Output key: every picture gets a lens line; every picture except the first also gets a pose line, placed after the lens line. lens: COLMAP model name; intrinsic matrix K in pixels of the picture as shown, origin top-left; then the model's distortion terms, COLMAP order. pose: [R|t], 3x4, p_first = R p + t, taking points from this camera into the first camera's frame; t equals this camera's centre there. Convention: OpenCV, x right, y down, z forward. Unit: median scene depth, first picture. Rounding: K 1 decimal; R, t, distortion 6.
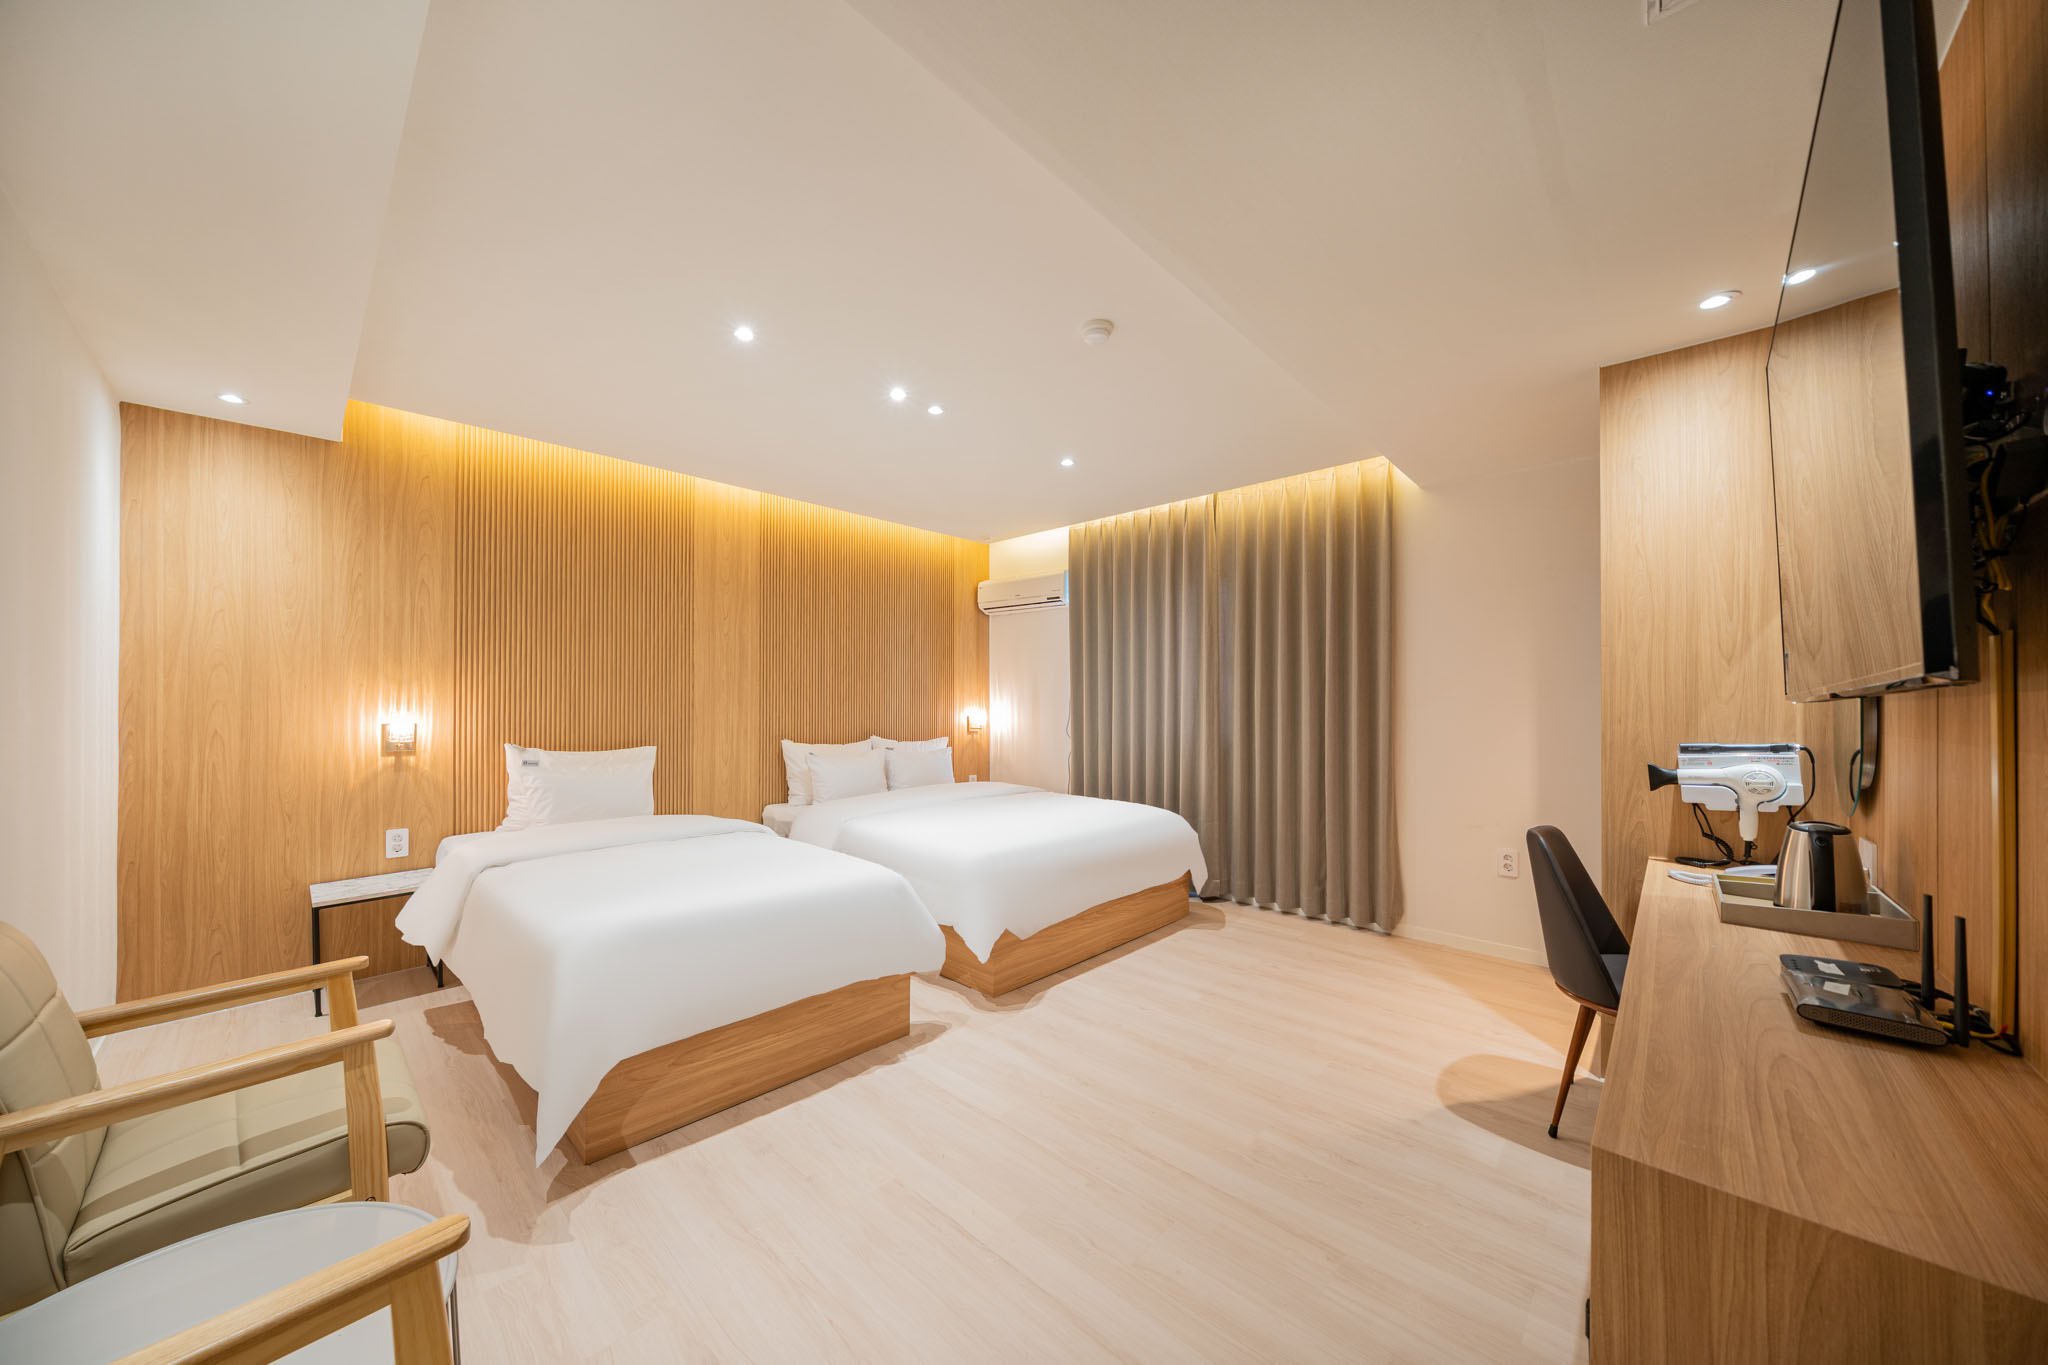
lens RADIAL K [[684.1, 0, 1026.3], [0, 684.1, 691.3], [0, 0, 1]] dist [-0.000816, -0.000019]
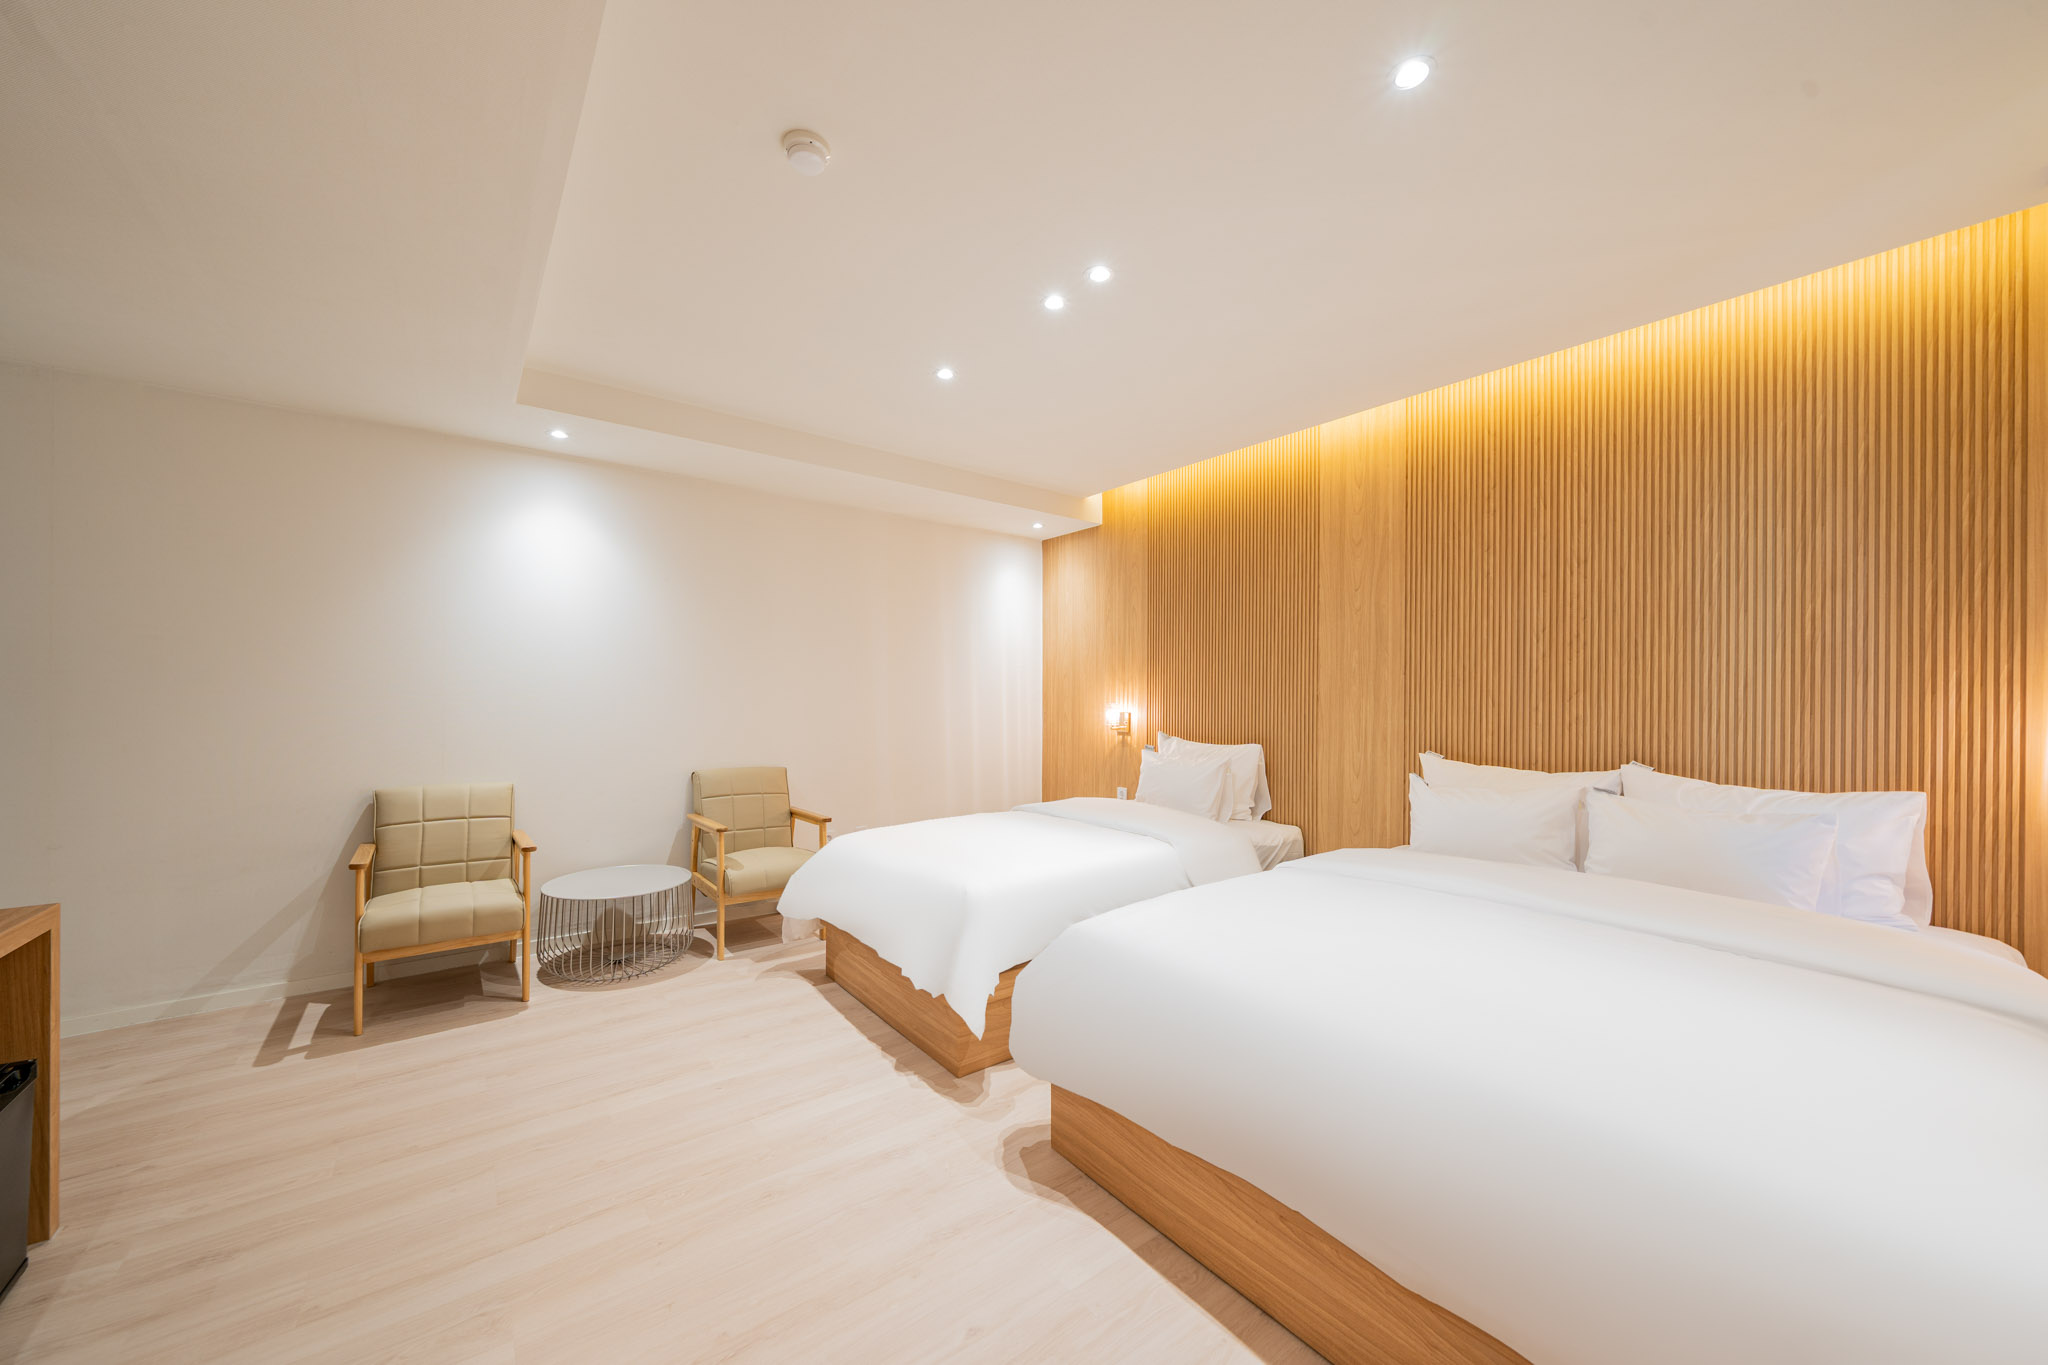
lens RADIAL K [[756.3, 0, 1024.8], [0, 756.3, 696.0], [0, 0, 1]] dist [-0.001550, 0.000011]
pose [[-0.163612, -0.005397, -0.986510, 0.602124], [0.011022, 0.999913, -0.007298, 0.021458], [0.986463, -0.012068, -0.163538, 0.987945]]
